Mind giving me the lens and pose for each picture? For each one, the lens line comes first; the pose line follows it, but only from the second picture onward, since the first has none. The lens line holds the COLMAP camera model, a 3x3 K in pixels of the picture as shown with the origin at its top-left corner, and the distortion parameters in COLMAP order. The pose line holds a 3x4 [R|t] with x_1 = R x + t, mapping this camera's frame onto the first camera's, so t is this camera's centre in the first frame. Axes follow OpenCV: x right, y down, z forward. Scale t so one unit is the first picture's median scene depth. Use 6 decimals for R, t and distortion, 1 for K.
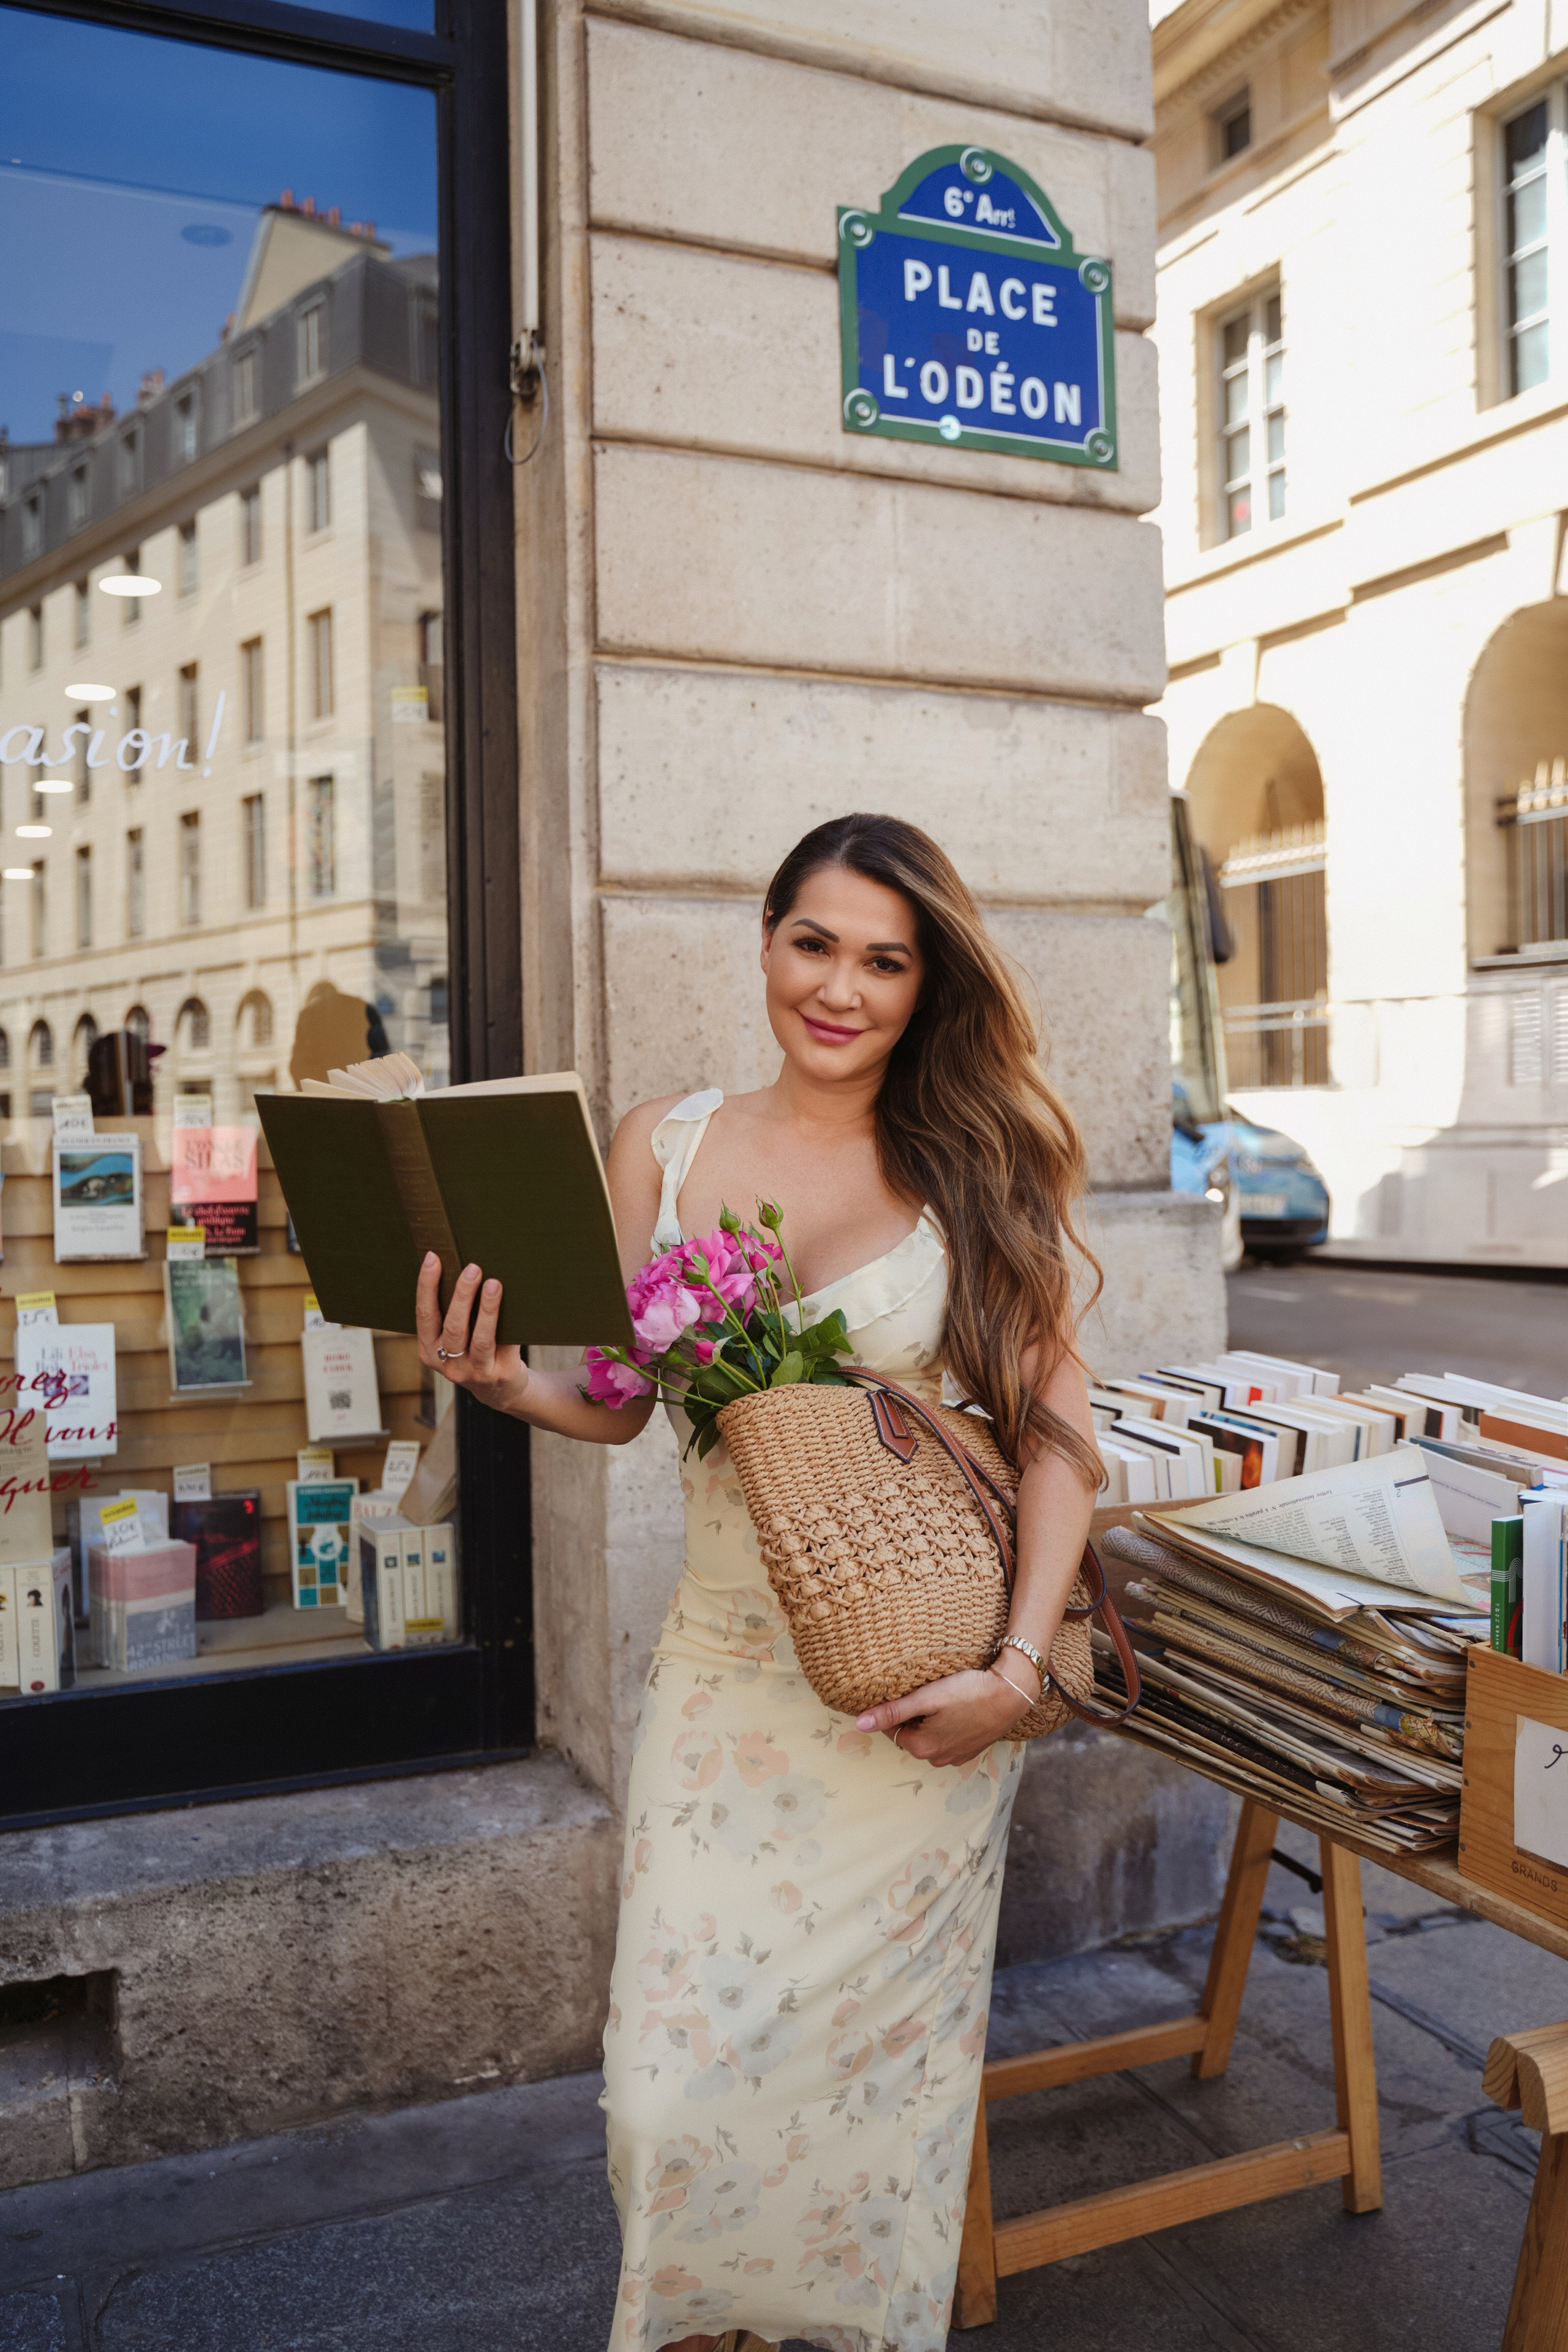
lens RADIAL K [[1940.4, 0, 777.7], [0, 1940.4, 1179.2], [0, 0, 1]] dist [-0.101775, 0.079699]
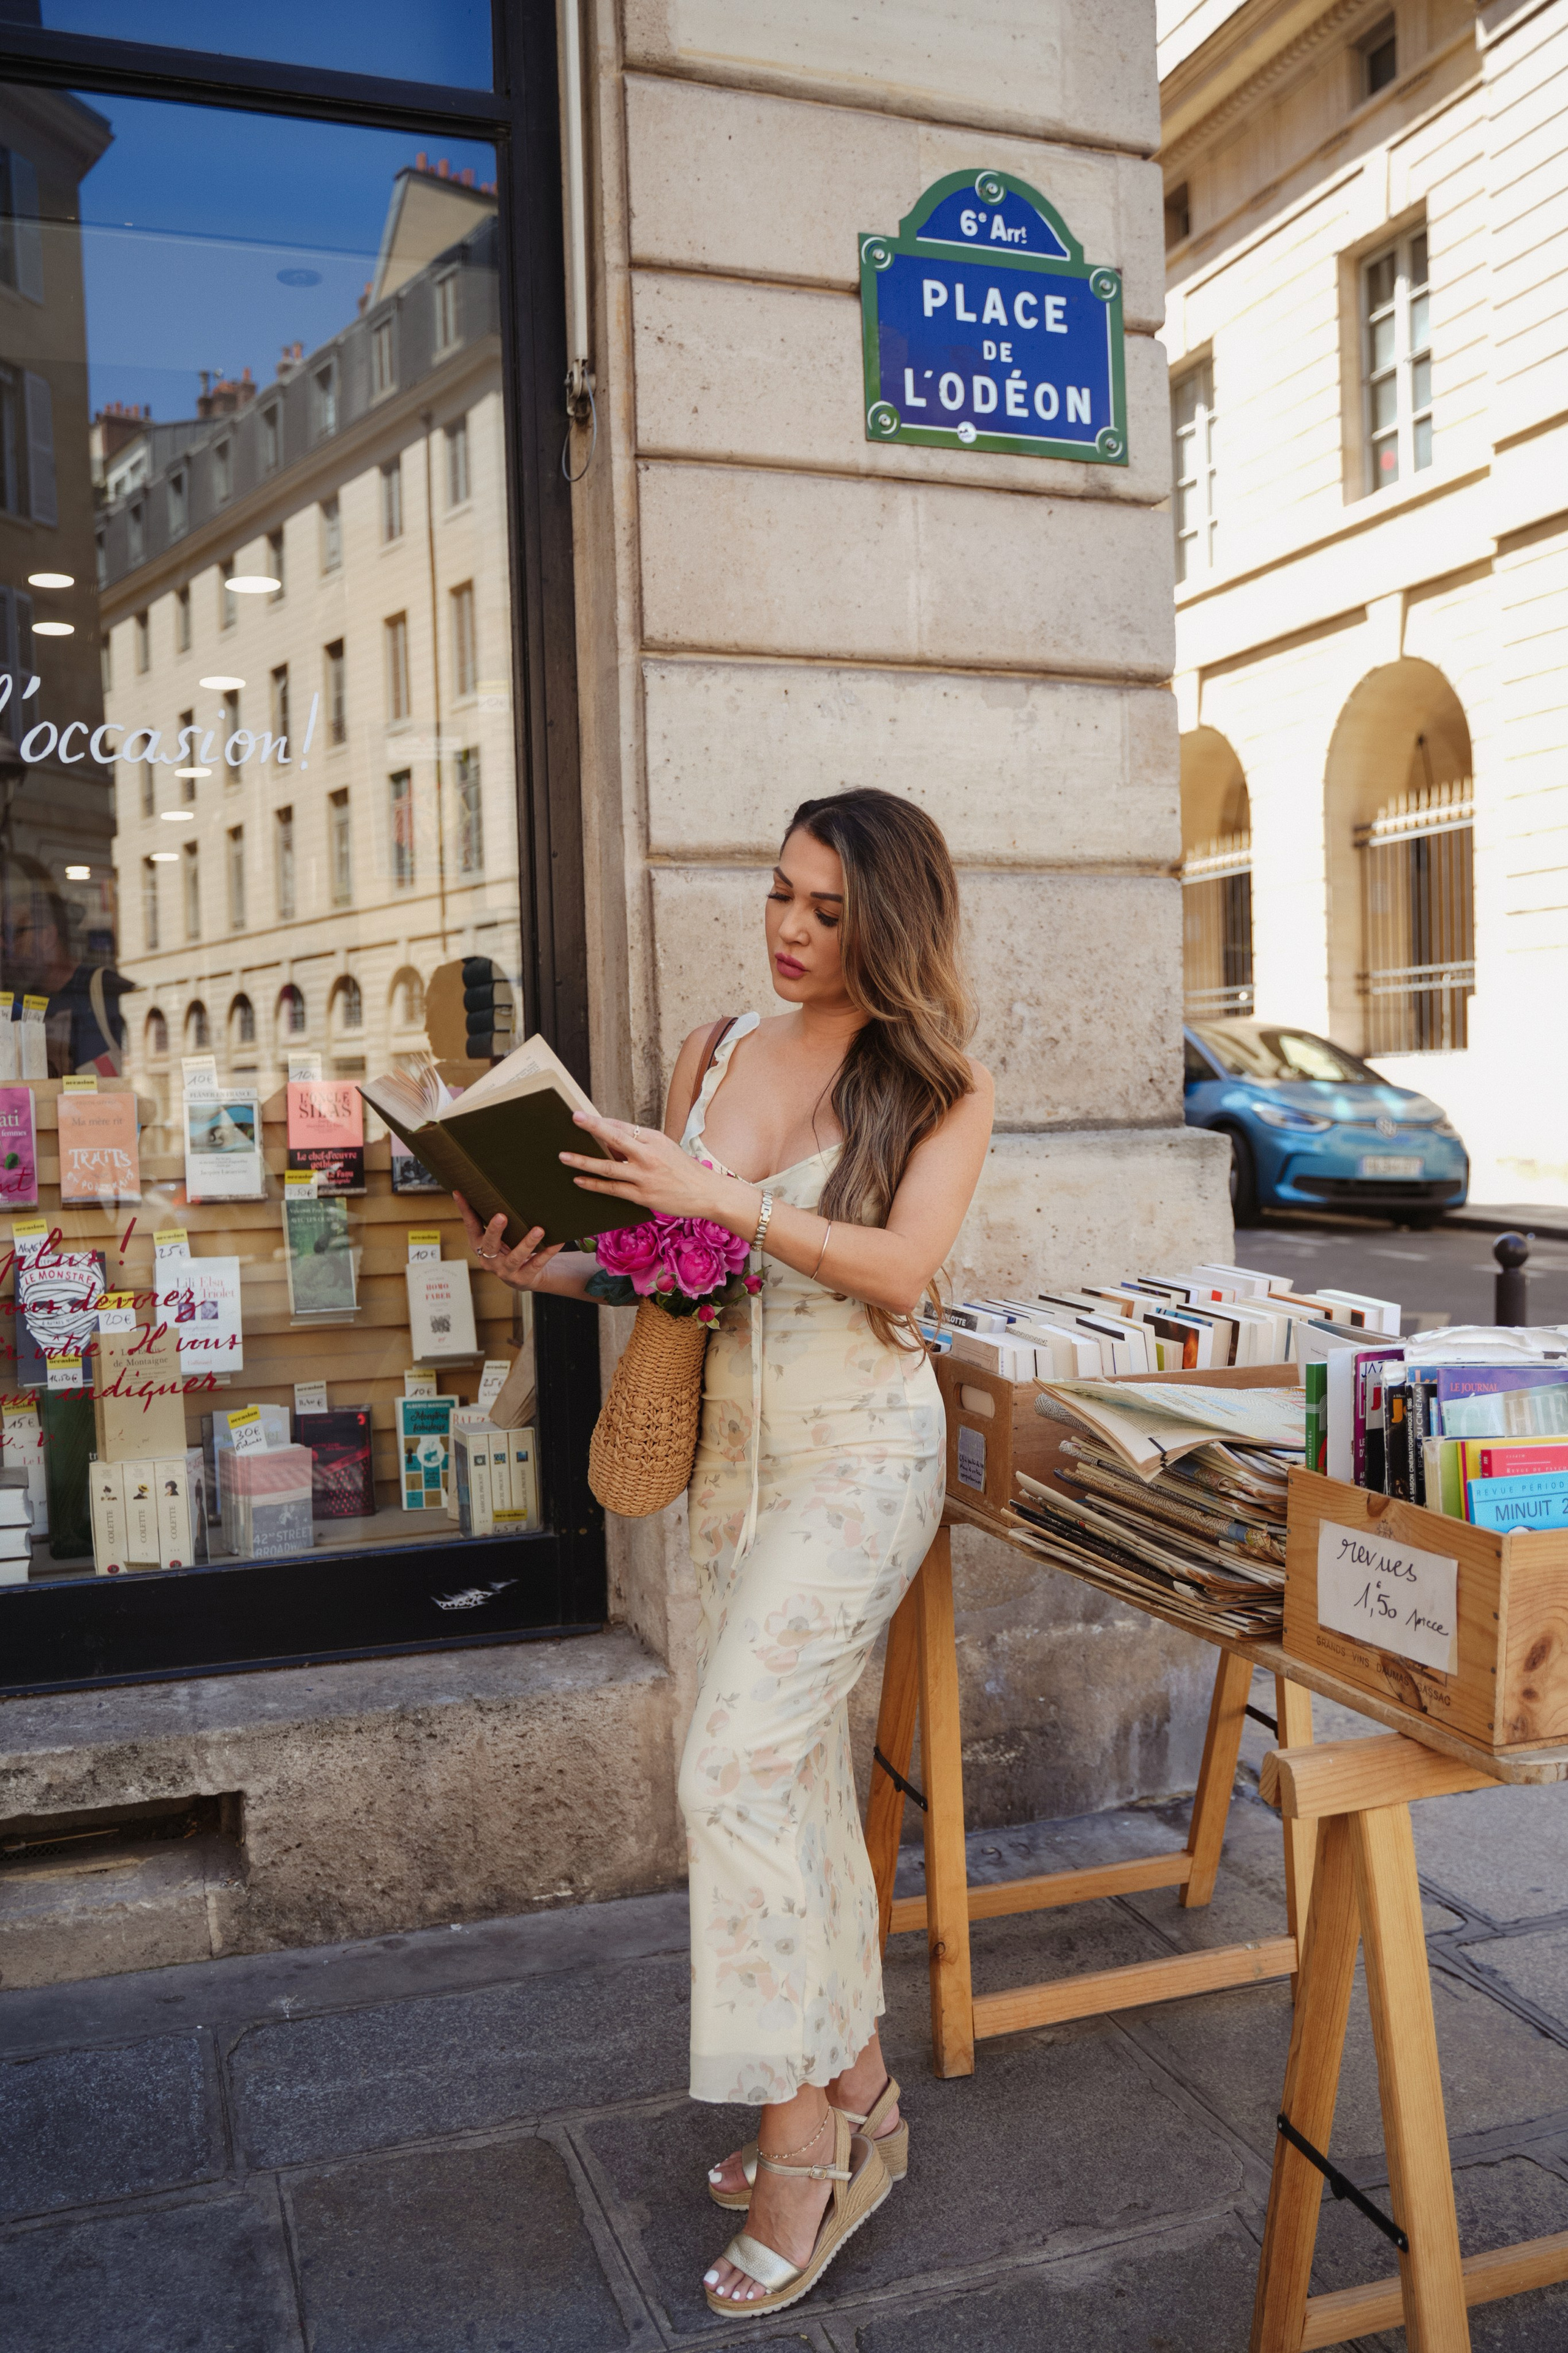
lens RADIAL K [[1992.9, 0, 829.5], [0, 1992.9, 1248.7], [0, 0, 1]] dist [-0.117402, 0.092200]
pose [[0.998126, -0.008298, -0.060623, 0.076193], [0.011092, 0.998884, 0.045904, 0.022457], [0.060175, -0.046491, 0.997105, -0.147036]]
